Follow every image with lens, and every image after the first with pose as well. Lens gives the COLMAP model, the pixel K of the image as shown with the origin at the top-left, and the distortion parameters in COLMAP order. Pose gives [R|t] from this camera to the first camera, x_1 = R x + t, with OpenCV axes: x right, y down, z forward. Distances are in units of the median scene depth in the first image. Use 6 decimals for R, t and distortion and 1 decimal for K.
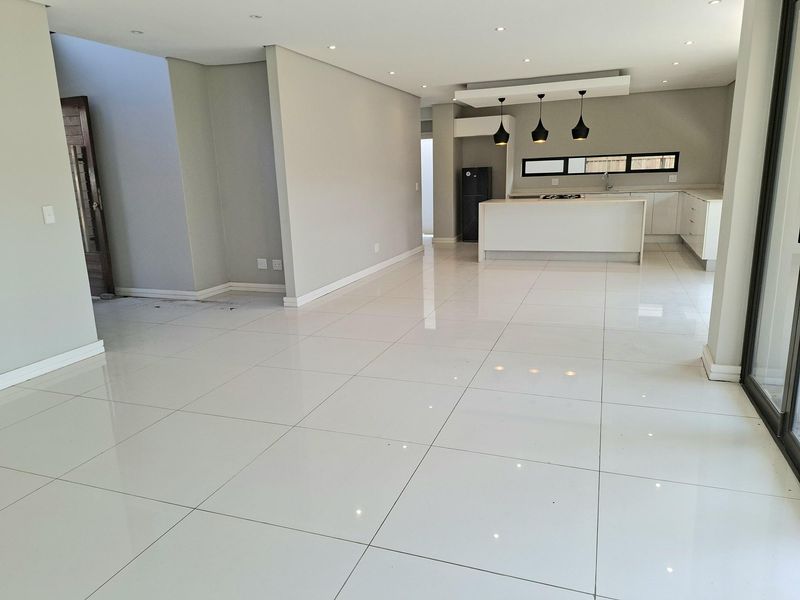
lens RADIAL K [[561.6, 0, 403.5], [0, 561.6, 300.0], [0, 0, 1]] dist [0.064663, -0.023641]
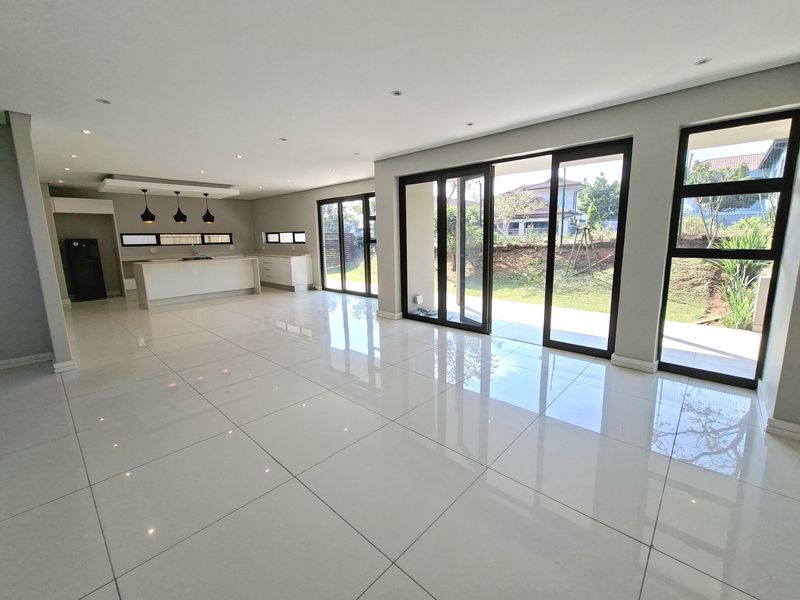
lens RADIAL K [[344.4, 0, 411.7], [0, 344.4, 291.0], [0, 0, 1]] dist [-0.004943, -0.000162]
pose [[0.372392, -0.119800, 0.920311, -0.310918], [0.205957, 0.977575, 0.043917, -0.016457], [-0.904934, 0.173190, 0.388715, 0.112904]]
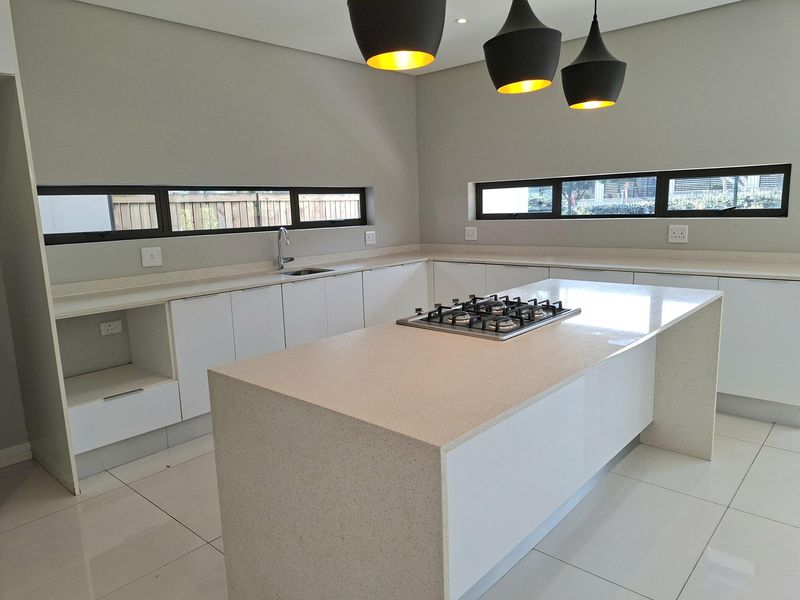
lens RADIAL K [[561.6, 0, 403.4], [0, 561.6, 298.7], [0, 0, 1]] dist [0.064663, -0.023641]
pose [[0.359888, -0.136449, 0.922964, 0.002516], [0.227358, 0.972252, 0.055083, -0.180667], [-0.904870, 0.190019, 0.380924, 0.790842]]
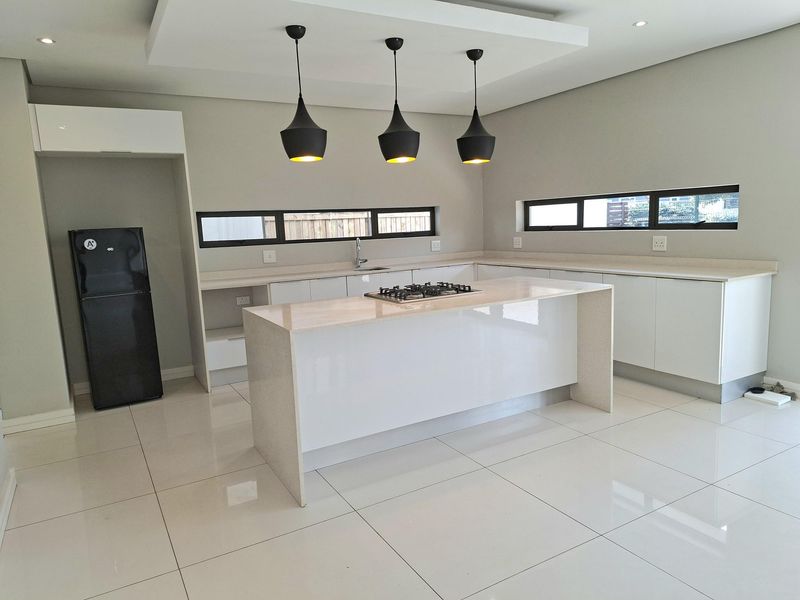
lens RADIAL K [[561.6, 0, 407.1], [0, 561.6, 304.6], [0, 0, 1]] dist [0.064663, -0.023641]
pose [[0.632958, -0.109360, 0.766423, -0.060226], [0.193008, 0.981005, -0.019420, -0.139303], [-0.749741, 0.160218, 0.642043, 0.616839]]
